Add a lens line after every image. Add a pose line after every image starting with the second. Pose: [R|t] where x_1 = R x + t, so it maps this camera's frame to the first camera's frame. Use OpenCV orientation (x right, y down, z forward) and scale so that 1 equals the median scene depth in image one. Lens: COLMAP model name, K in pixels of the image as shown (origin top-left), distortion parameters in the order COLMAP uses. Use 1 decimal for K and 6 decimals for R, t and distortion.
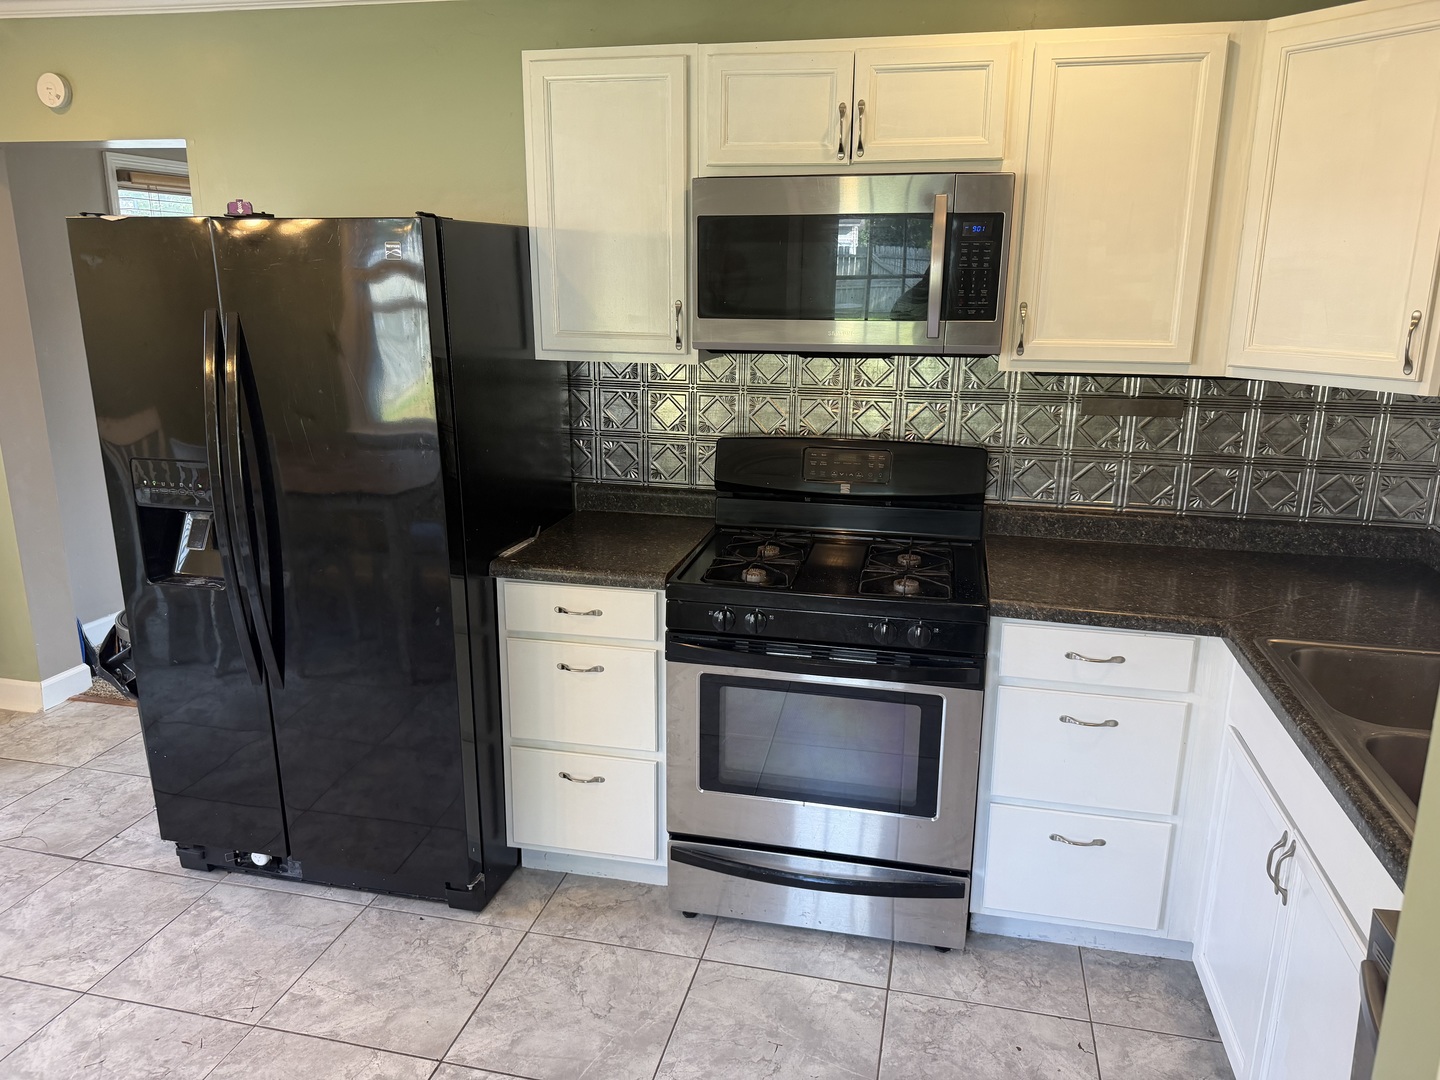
lens RADIAL K [[998.4, 0, 720.0], [0, 998.4, 539.5], [0, 0, 1]] dist [0.099311, -0.177695]
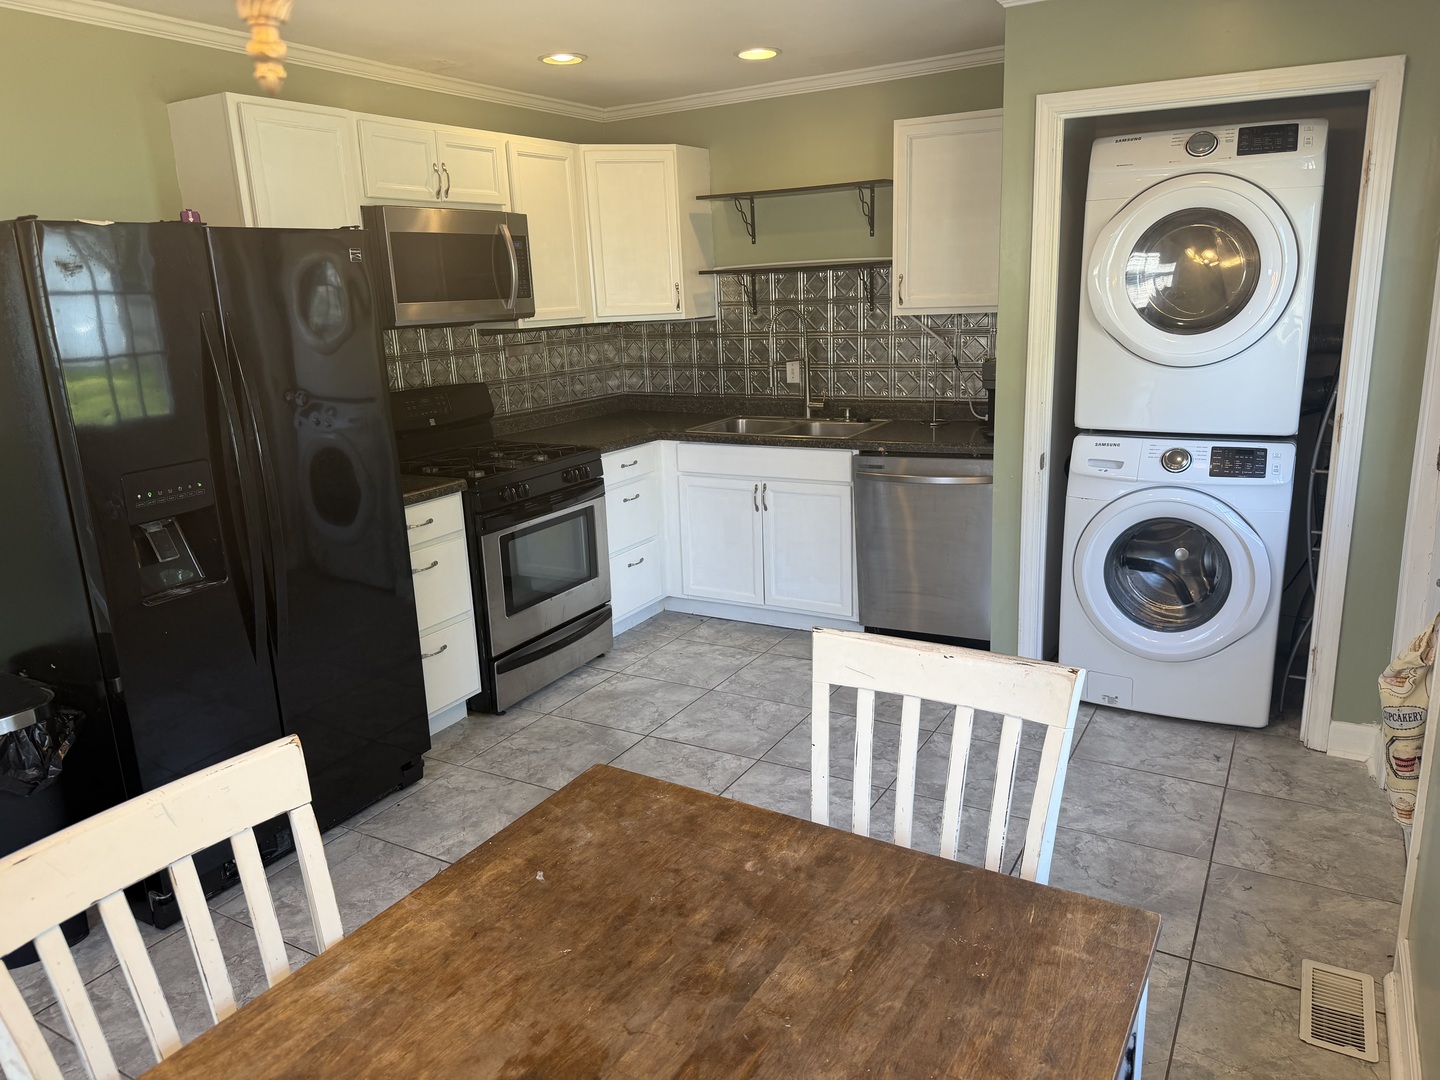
lens RADIAL K [[998.4, 0, 720.0], [0, 998.4, 539.5], [0, 0, 1]] dist [0.099311, -0.177695]
pose [[0.291183, -0.254858, 0.922095, -1.343425], [0.277508, 0.944921, 0.173534, -0.032793], [-0.915534, 0.205359, 0.345870, 0.178008]]
